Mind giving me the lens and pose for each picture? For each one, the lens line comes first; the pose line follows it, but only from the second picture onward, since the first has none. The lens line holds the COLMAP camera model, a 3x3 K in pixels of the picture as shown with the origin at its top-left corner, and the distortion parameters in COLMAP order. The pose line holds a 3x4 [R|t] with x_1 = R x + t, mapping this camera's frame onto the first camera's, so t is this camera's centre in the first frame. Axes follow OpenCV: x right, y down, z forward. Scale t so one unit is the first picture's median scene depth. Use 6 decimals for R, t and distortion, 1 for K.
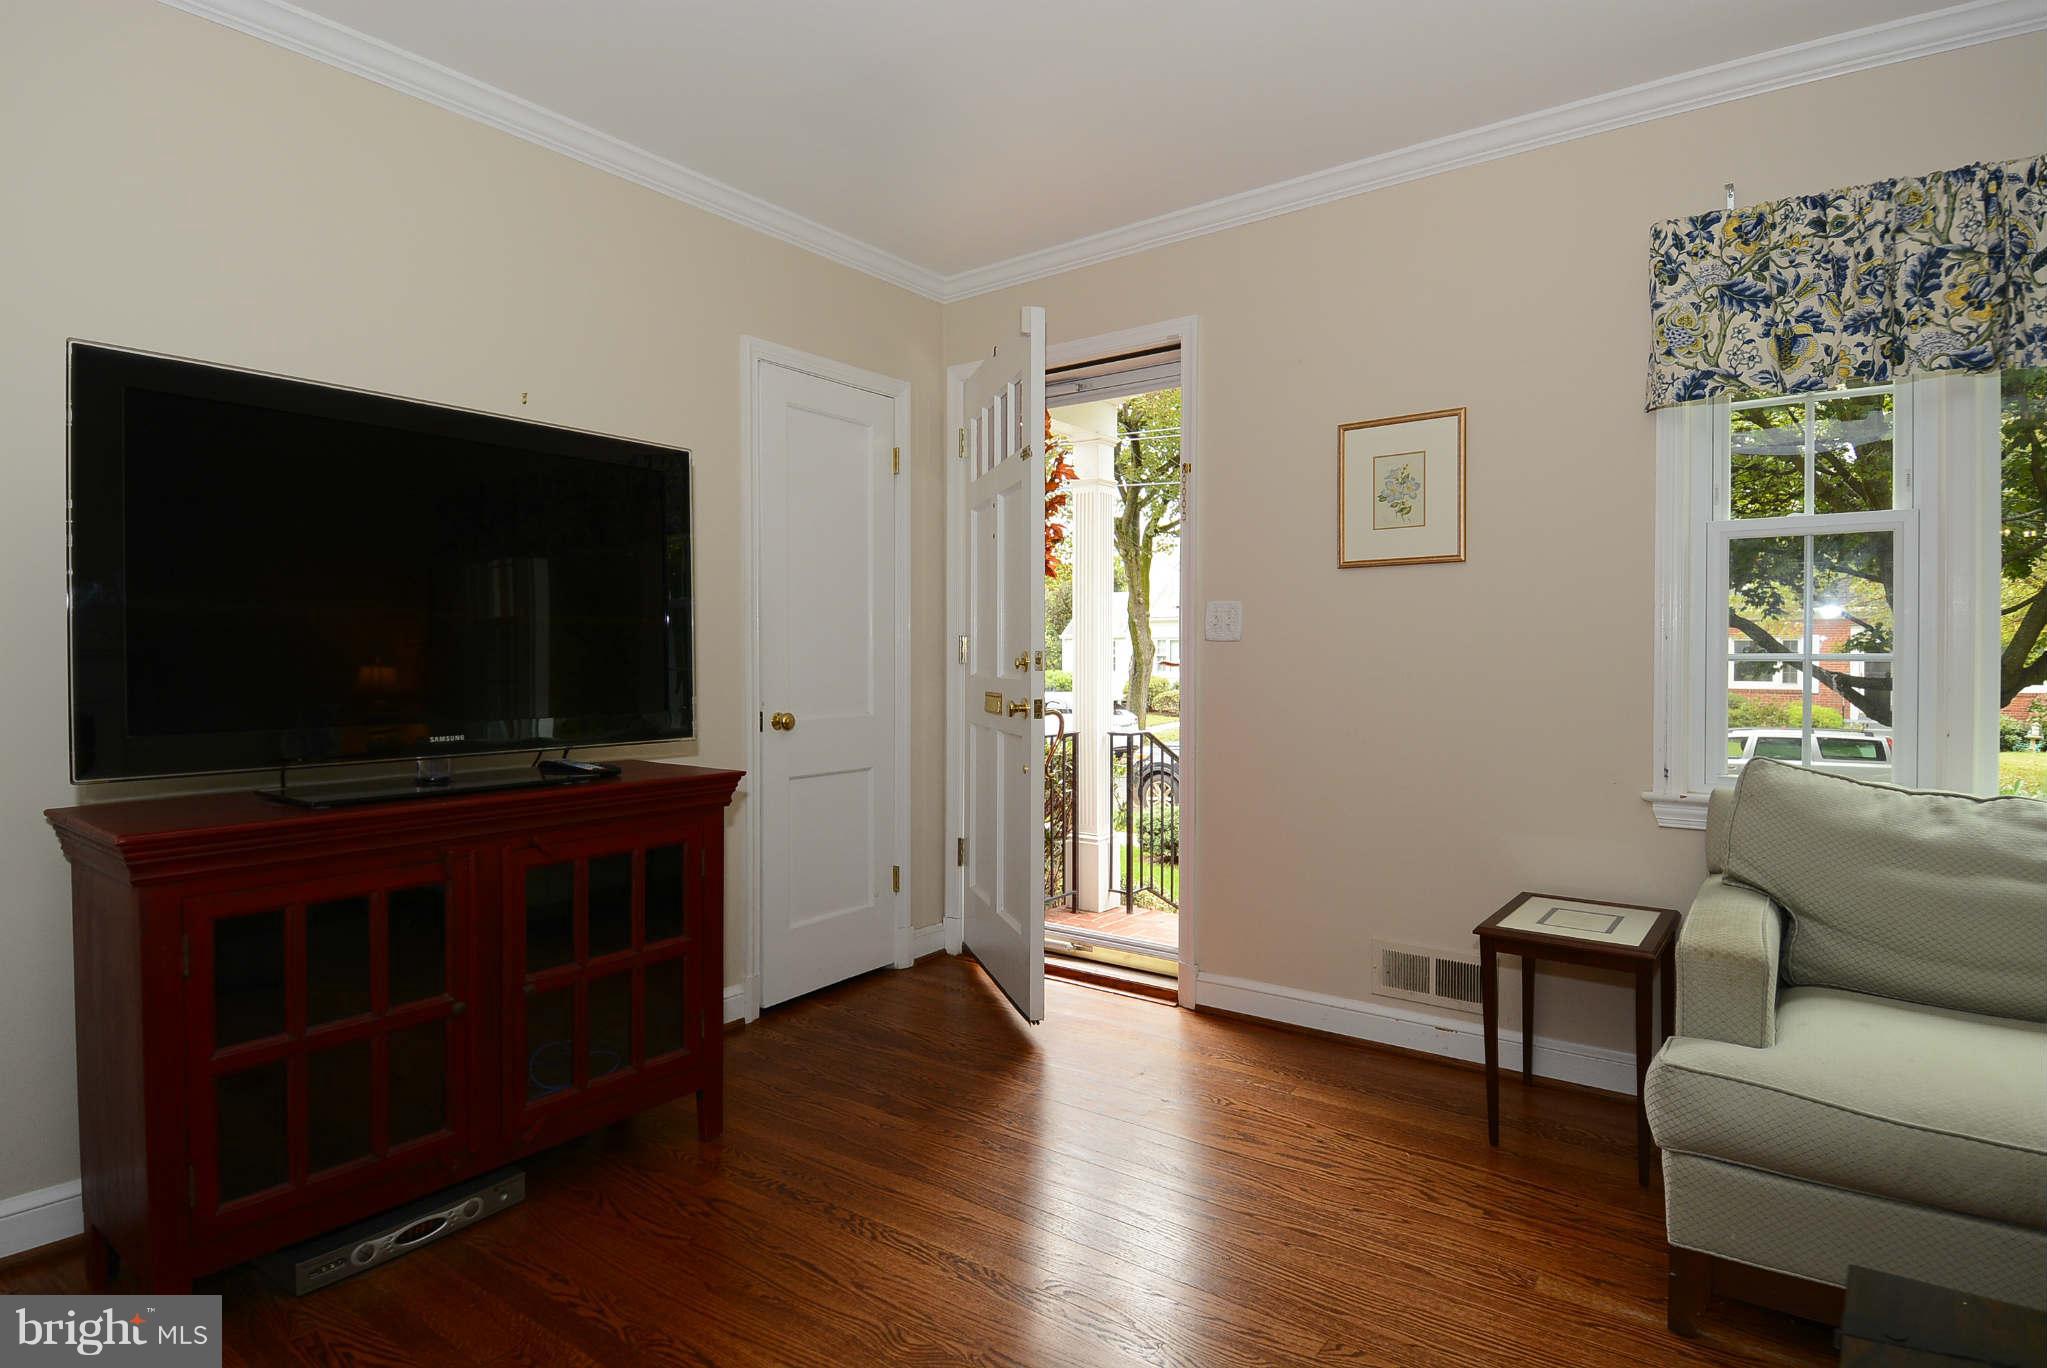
lens RADIAL K [[1102.9, 0, 1045.2], [0, 1102.9, 668.2], [0, 0, 1]] dist [0.044412, -0.052345]
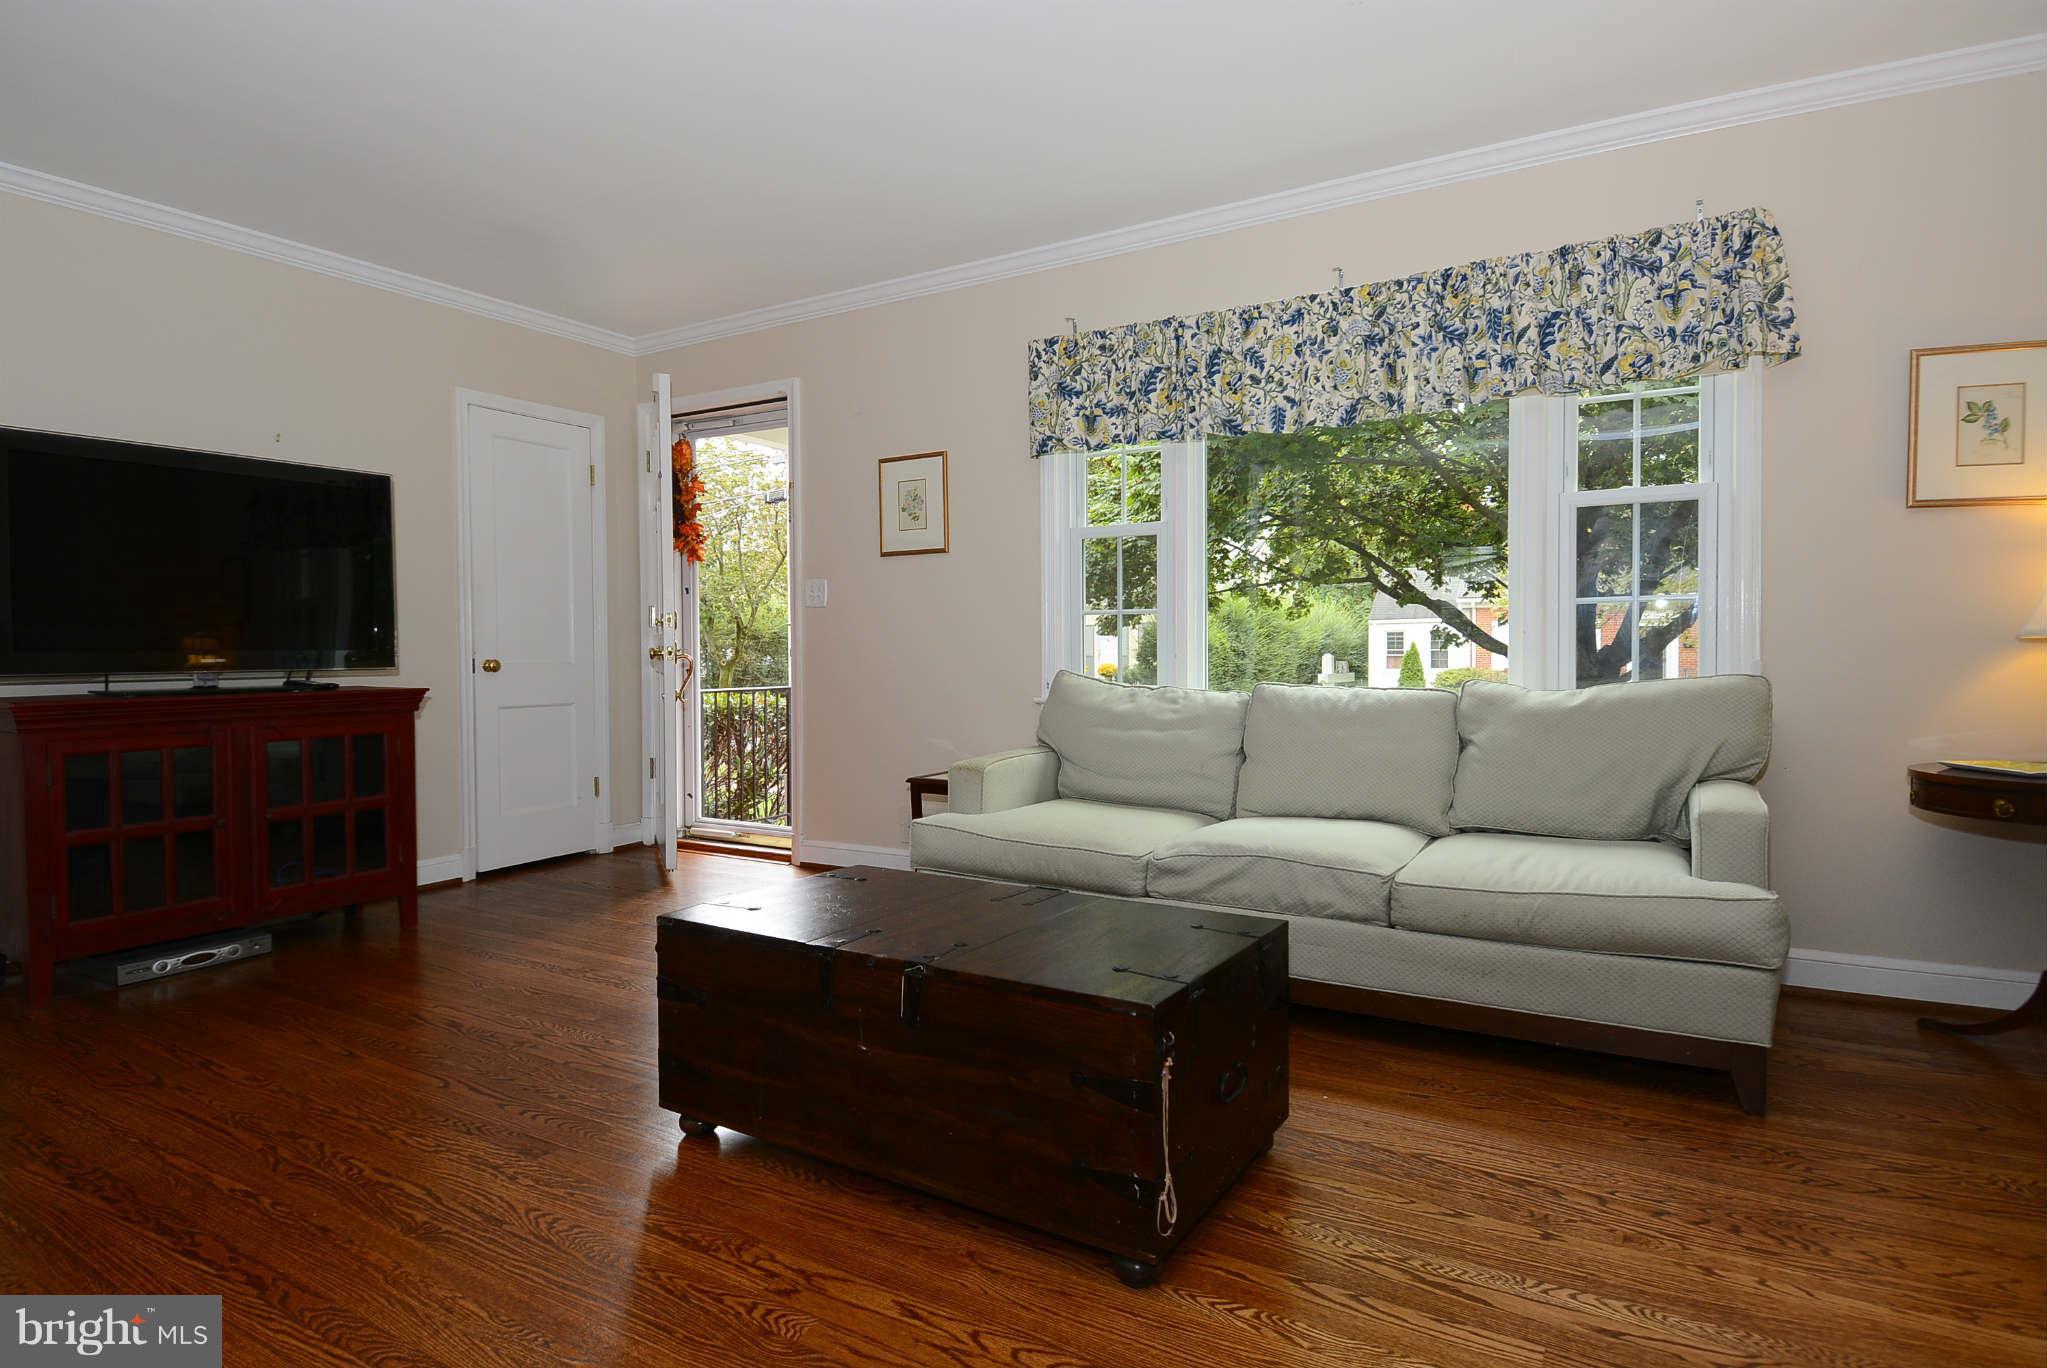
lens RADIAL K [[1095.4, 0, 1025.0], [0, 1095.4, 668.2], [0, 0, 1]] dist [0.067376, -0.062674]
pose [[0.995756, -0.007788, 0.091701, 0.410265], [0.006907, 0.999927, 0.009919, 0.057630], [-0.091772, -0.009244, 0.995737, -0.605664]]
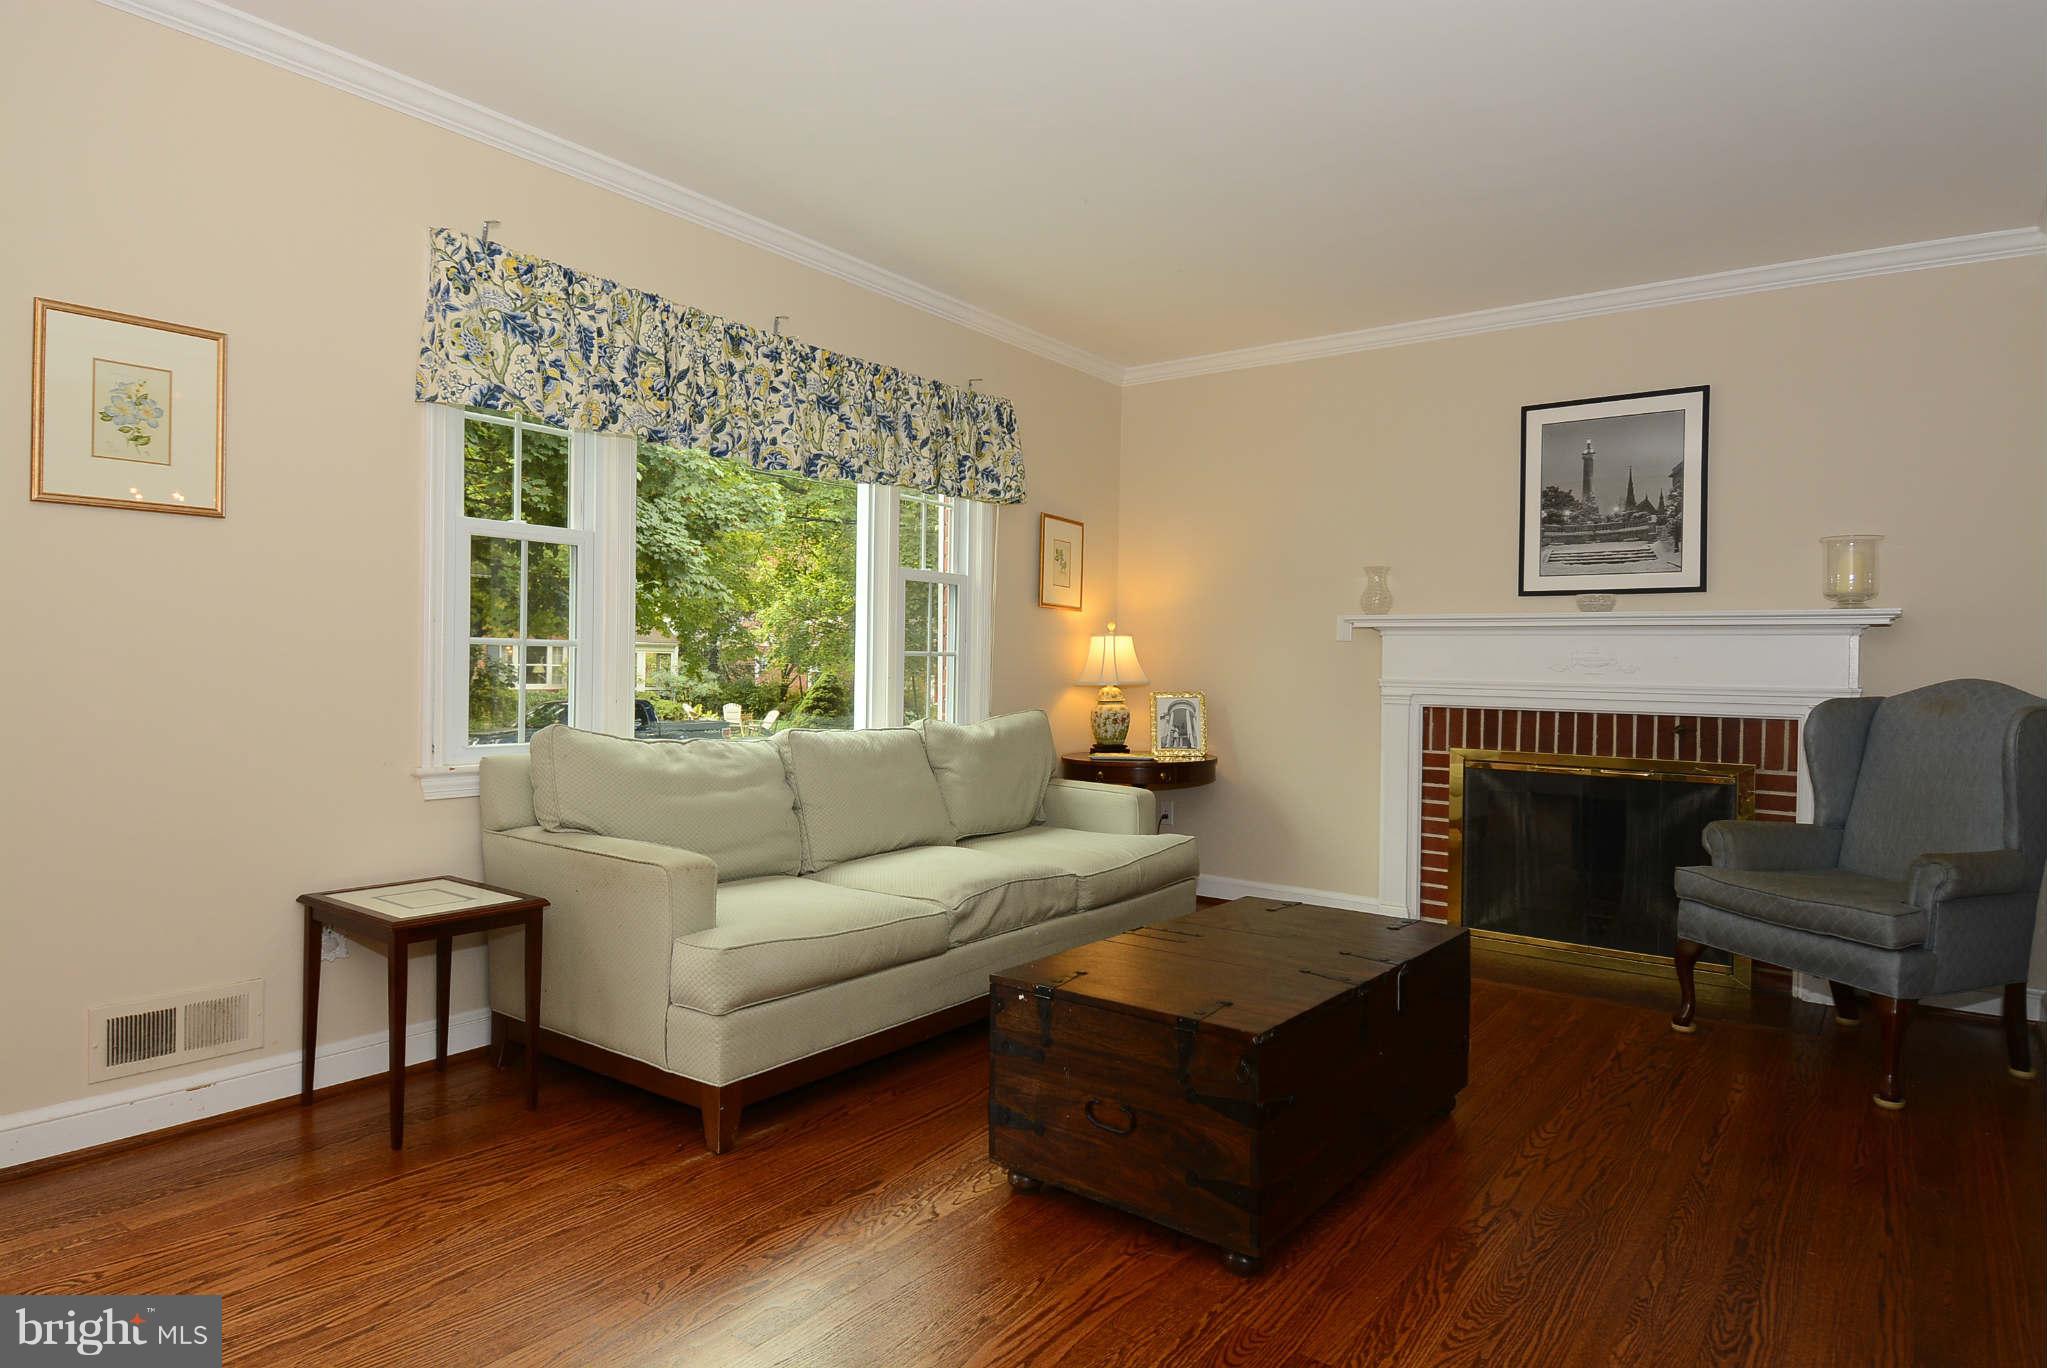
lens RADIAL K [[1199.3, 0, 1029.1], [0, 1199.3, 666.4], [0, 0, 1]] dist [0.052563, -0.055659]
pose [[-0.001608, -0.002100, 0.999997, -0.632628], [-0.008703, 0.999960, 0.002086, 0.009505], [-0.999961, -0.008700, -0.001626, 0.465213]]
